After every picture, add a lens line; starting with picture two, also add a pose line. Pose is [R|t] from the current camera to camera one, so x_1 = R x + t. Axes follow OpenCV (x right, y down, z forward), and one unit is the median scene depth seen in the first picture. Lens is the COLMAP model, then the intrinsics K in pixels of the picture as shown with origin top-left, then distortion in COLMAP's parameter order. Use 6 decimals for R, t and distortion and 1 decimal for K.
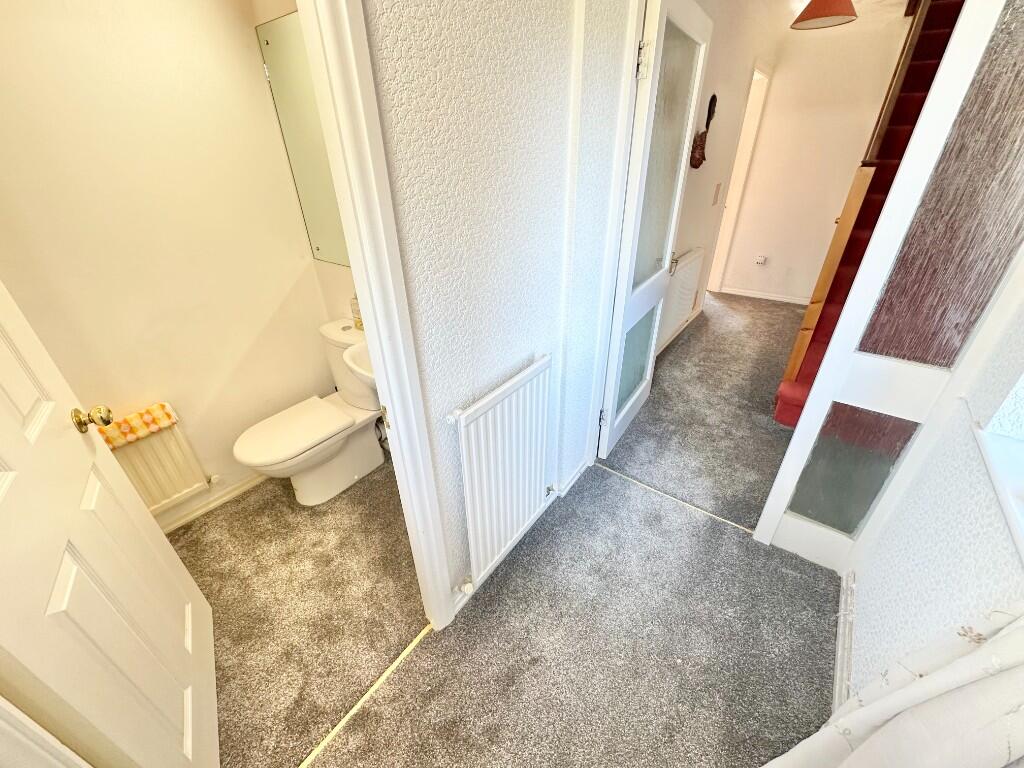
lens RADIAL K [[408.4, 0, 516.2], [0, 408.4, 387.2], [0, 0, 1]] dist [-0.011201, 0.000854]
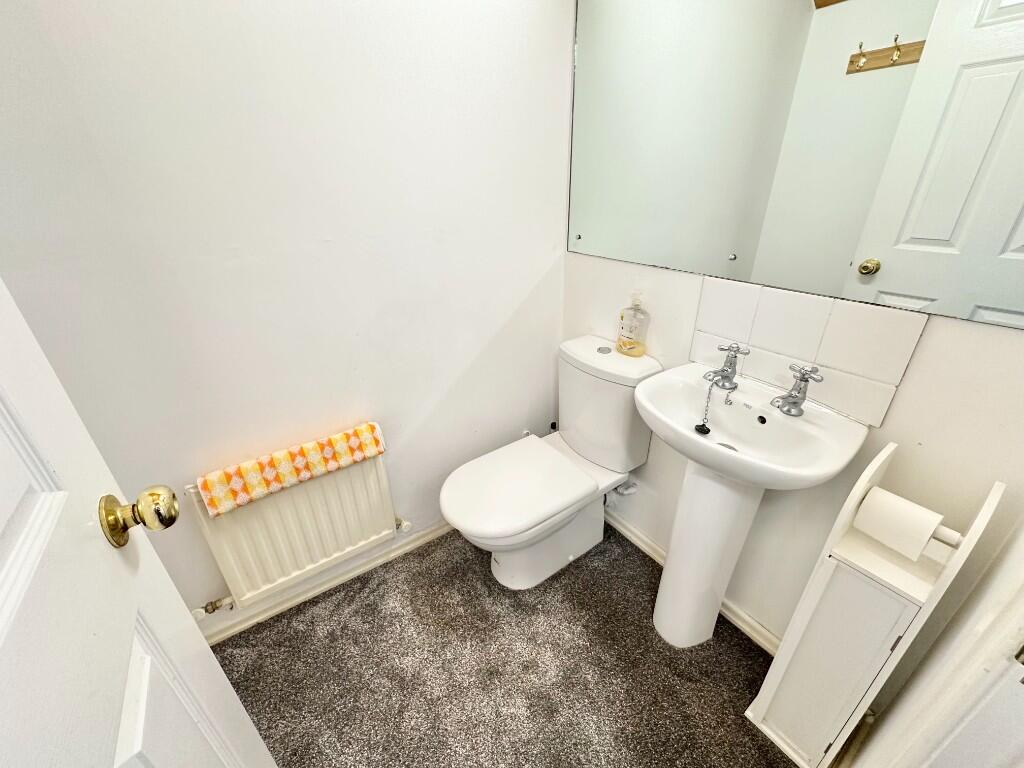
lens RADIAL K [[408.4, 0, 506.4], [0, 408.4, 378.0], [0, 0, 1]] dist [-0.011201, 0.000854]
pose [[0.947556, 0.142461, -0.286080, -0.390913], [-0.158512, 0.986784, -0.033630, -0.051019], [0.277508, 0.077213, 0.957615, 0.307849]]
